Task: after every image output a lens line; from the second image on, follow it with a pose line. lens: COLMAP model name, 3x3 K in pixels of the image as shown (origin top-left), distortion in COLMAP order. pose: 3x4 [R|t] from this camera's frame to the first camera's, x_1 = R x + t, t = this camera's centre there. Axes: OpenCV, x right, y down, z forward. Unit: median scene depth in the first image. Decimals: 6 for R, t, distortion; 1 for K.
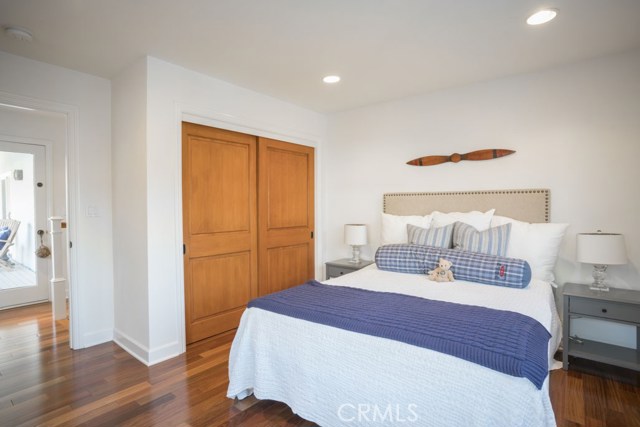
lens RADIAL K [[343.0, 0, 317.3], [0, 343.0, 214.3], [0, 0, 1]] dist [-0.023519, 0.000532]
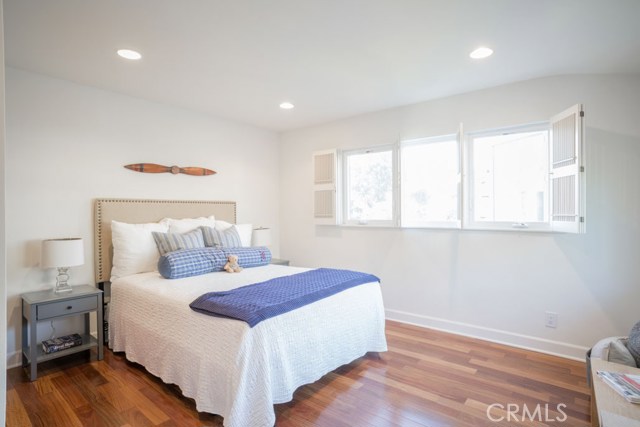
lens RADIAL K [[343.0, 0, 317.3], [0, 343.0, 214.3], [0, 0, 1]] dist [-0.023519, 0.000532]
pose [[0.024614, -0.007215, 0.999671, -0.755026], [0.026923, 0.999616, 0.006552, -0.016318], [-0.999334, 0.026753, 0.024799, 0.552429]]
